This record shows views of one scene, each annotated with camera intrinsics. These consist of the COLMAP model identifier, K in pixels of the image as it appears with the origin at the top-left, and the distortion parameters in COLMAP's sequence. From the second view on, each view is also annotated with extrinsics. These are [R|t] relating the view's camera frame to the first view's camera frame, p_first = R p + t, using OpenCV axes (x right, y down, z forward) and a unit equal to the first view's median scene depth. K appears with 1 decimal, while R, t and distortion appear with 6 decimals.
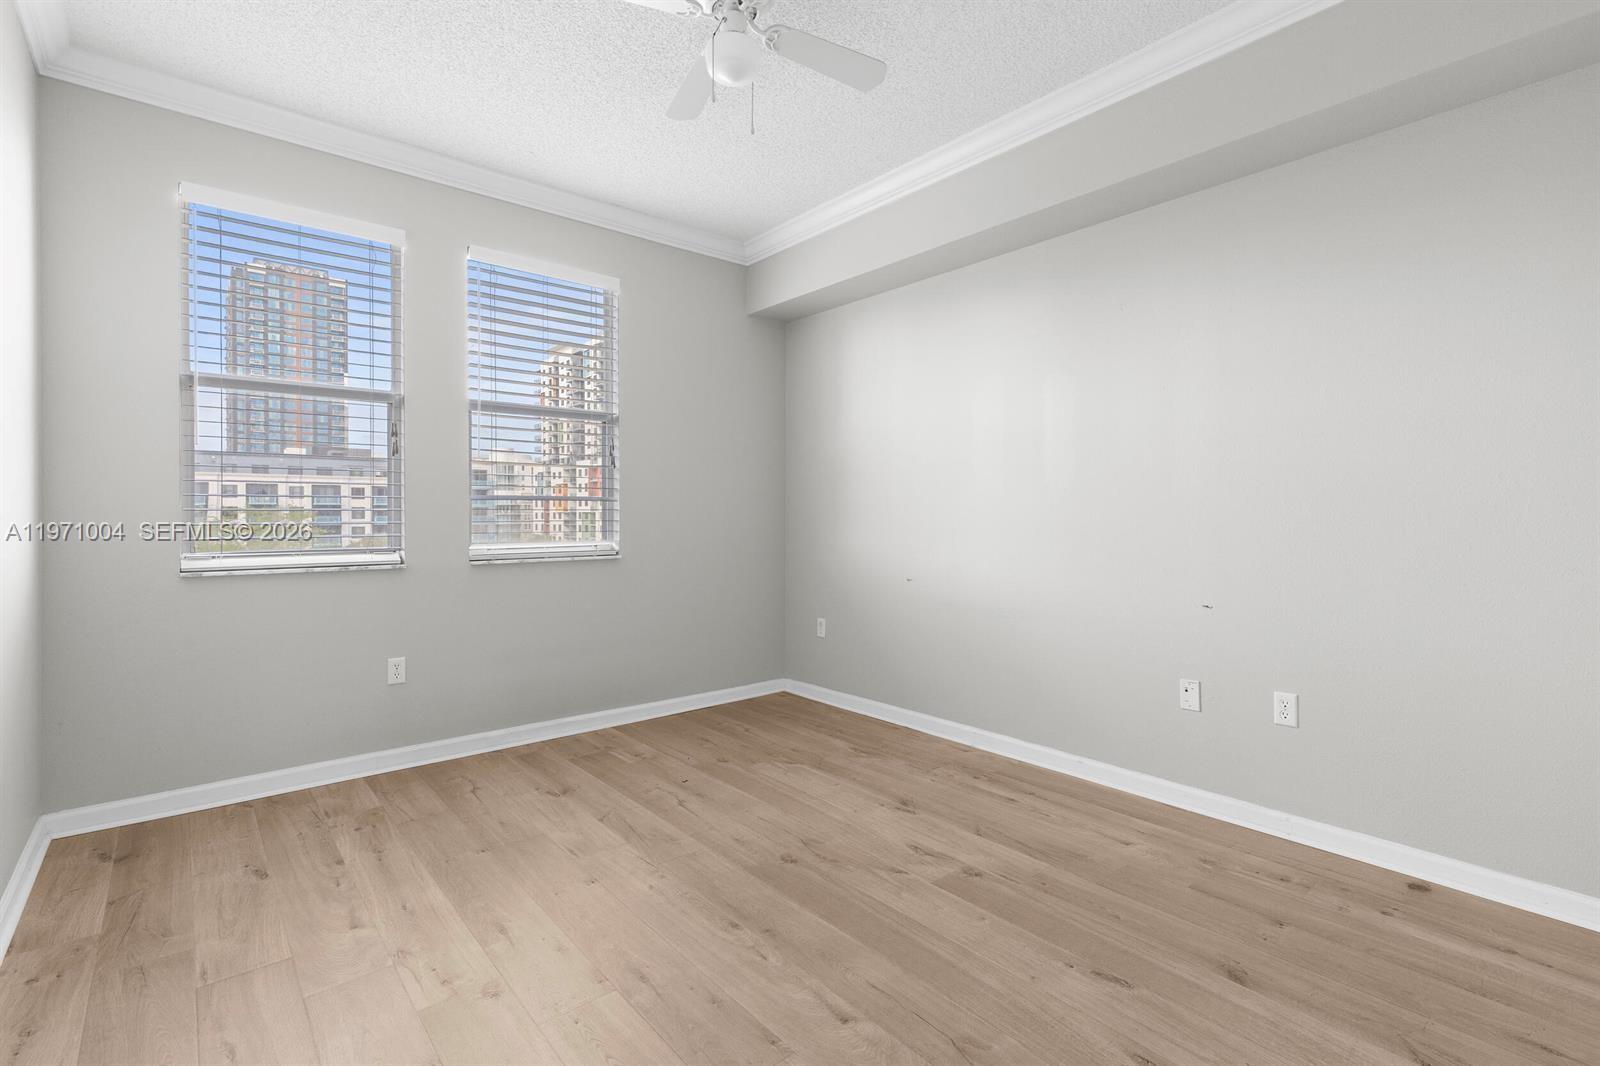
lens RADIAL K [[731.5, 0, 798.3], [0, 731.5, 513.3], [0, 0, 1]] dist [0.006840, -0.000433]
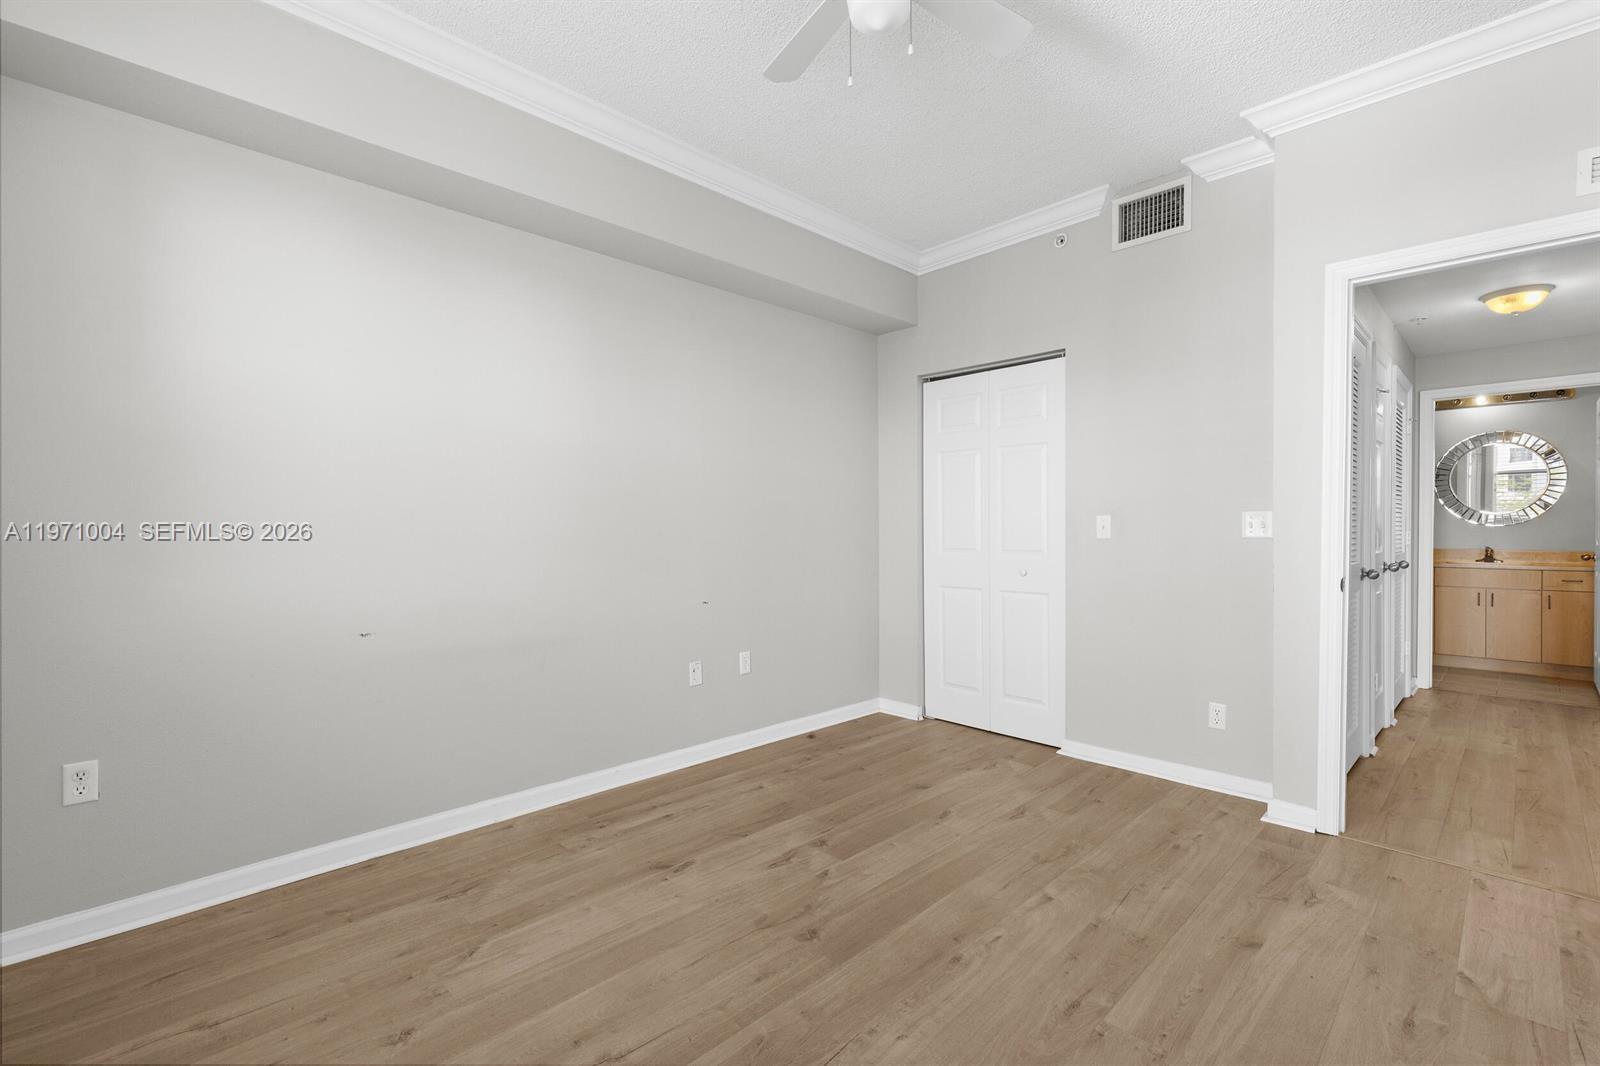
lens RADIAL K [[717.5, 0, 800.0], [0, 717.5, 533.0], [0, 0, 1]] dist [0.008268, -0.000964]
pose [[-0.084212, -0.005061, 0.996435, -0.730090], [0.001781, 0.999985, 0.005230, -0.004715], [-0.996446, 0.002215, -0.084201, 0.924896]]
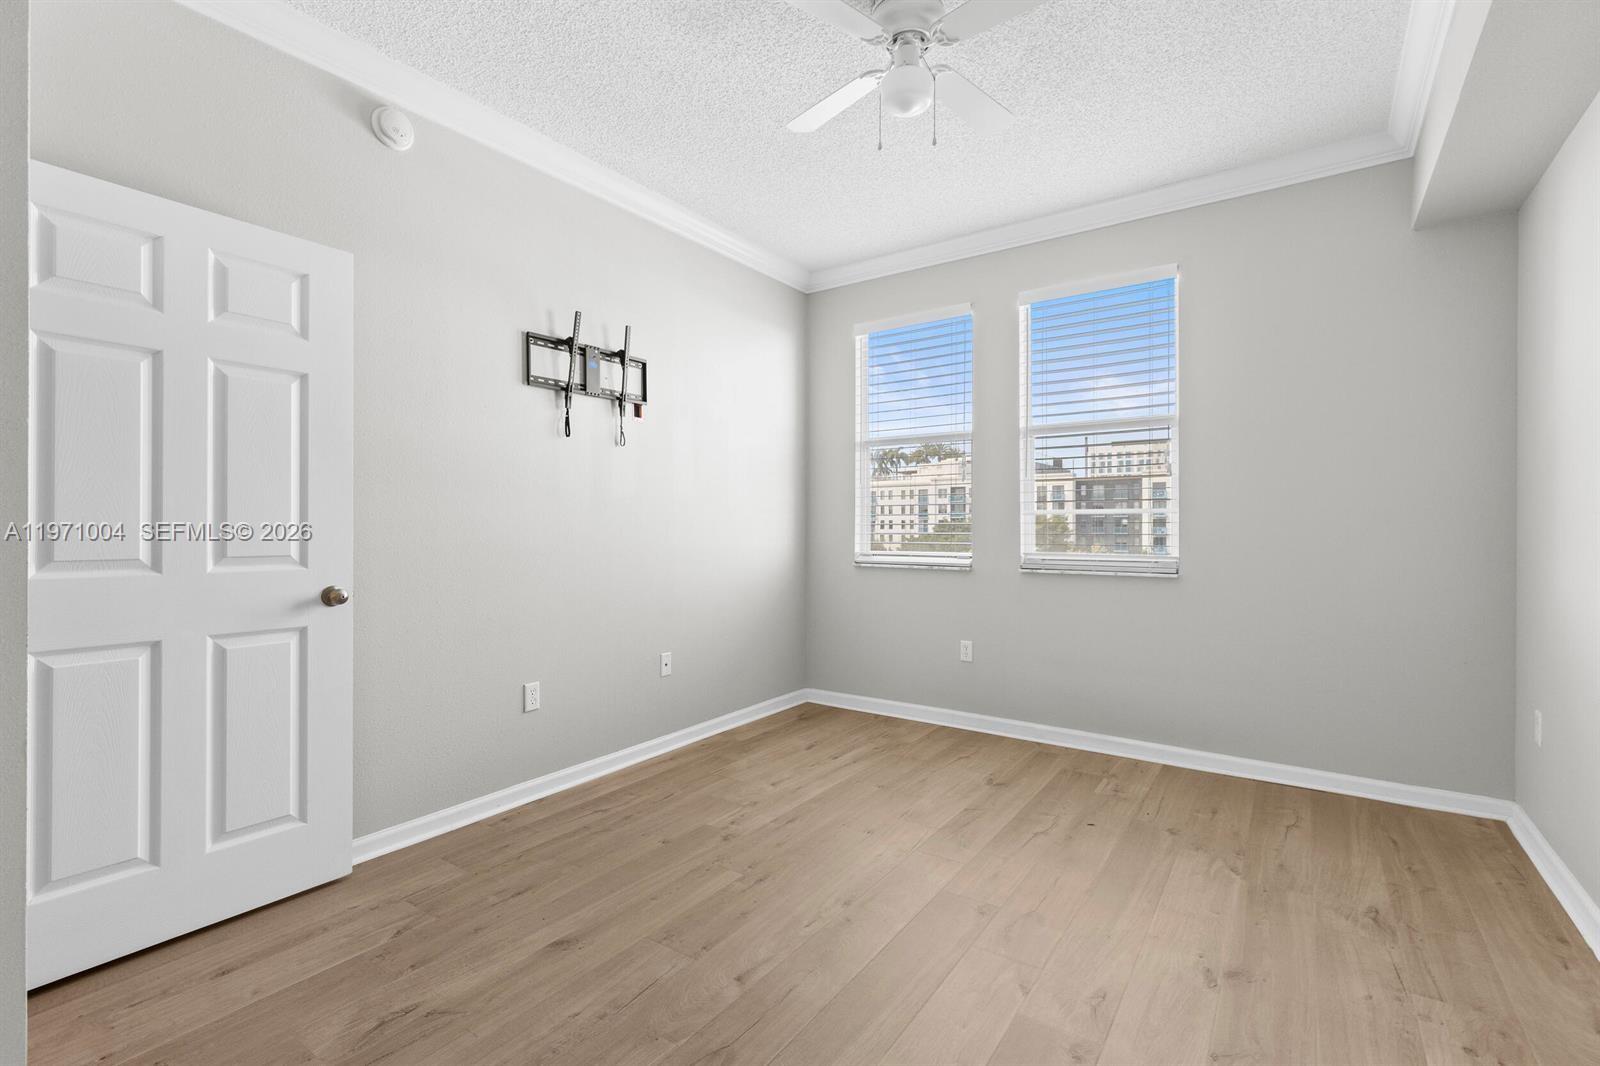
lens RADIAL K [[717.5, 0, 800.0], [0, 717.5, 533.0], [0, 0, 1]] dist [0.008268, -0.000964]
pose [[0.255853, 0.009574, -0.966668, 0.673440], [0.002368, 0.999942, 0.010530, -0.004513], [0.966713, -0.004984, 0.255816, 0.473543]]
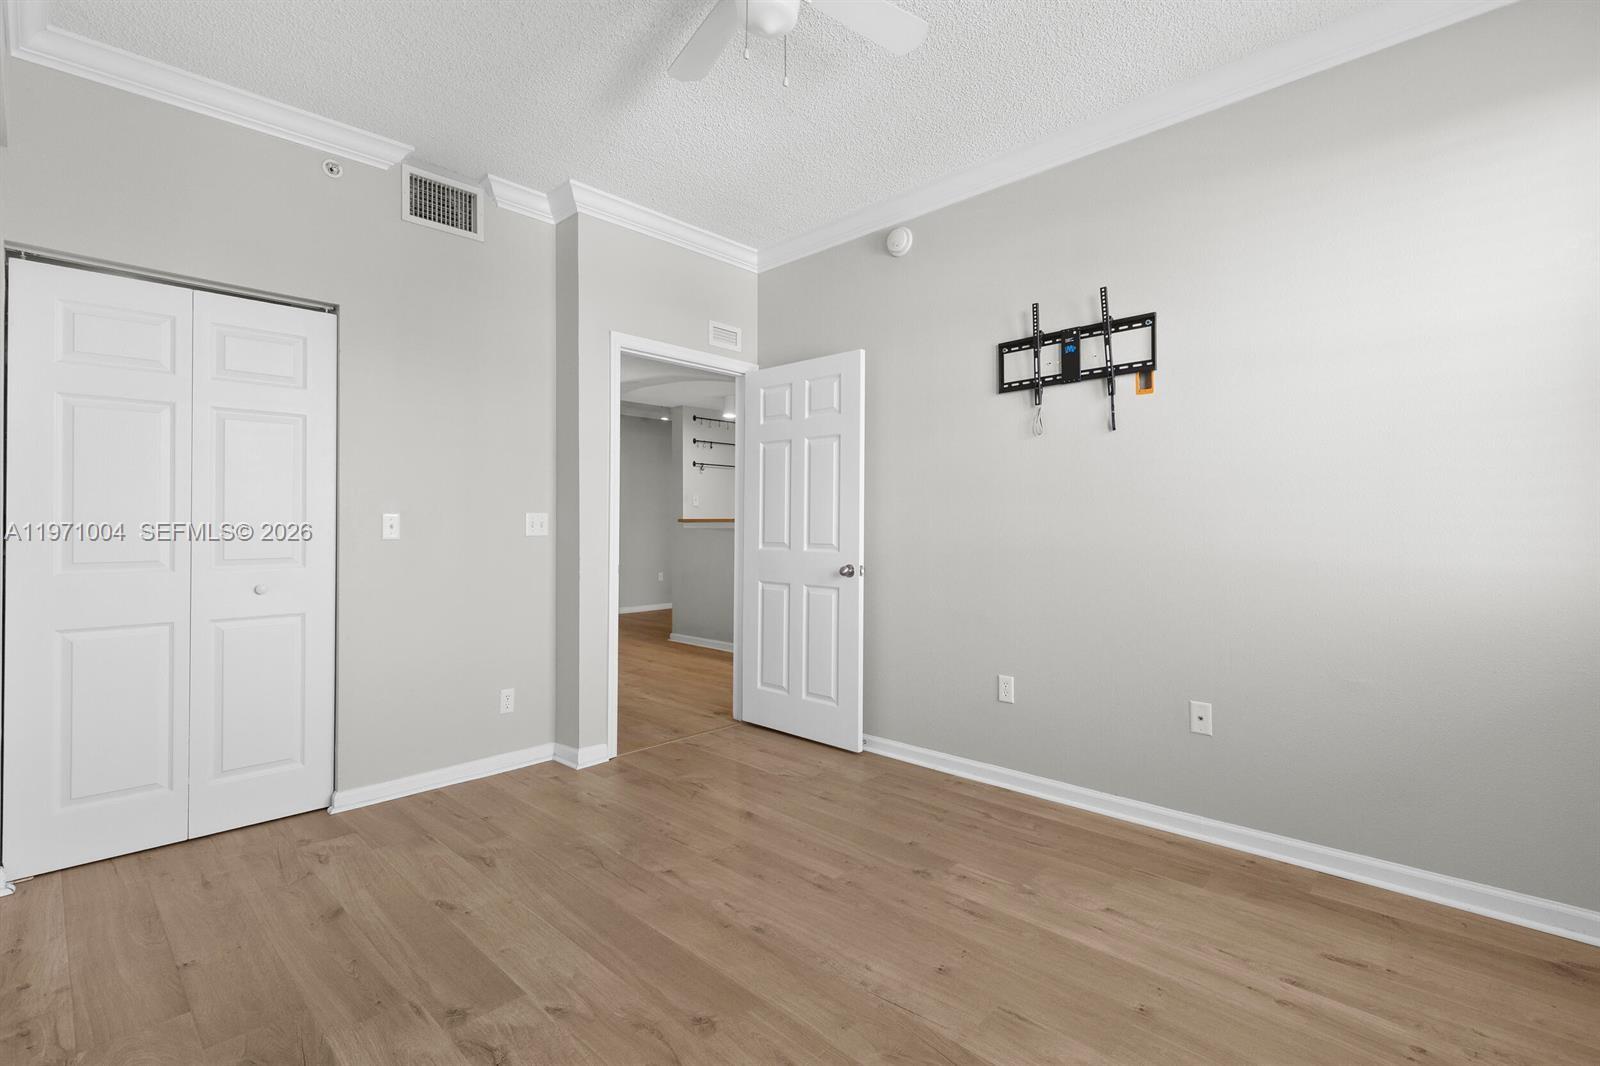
lens RADIAL K [[726.2, 0, 803.0], [0, 726.2, 519.0], [0, 0, 1]] dist [0.004791, -0.000013]
pose [[-0.993869, 0.003176, -0.110515, -0.026927], [0.004535, 0.999917, -0.012045, -0.003044], [0.110468, -0.012473, -0.993801, 1.463632]]
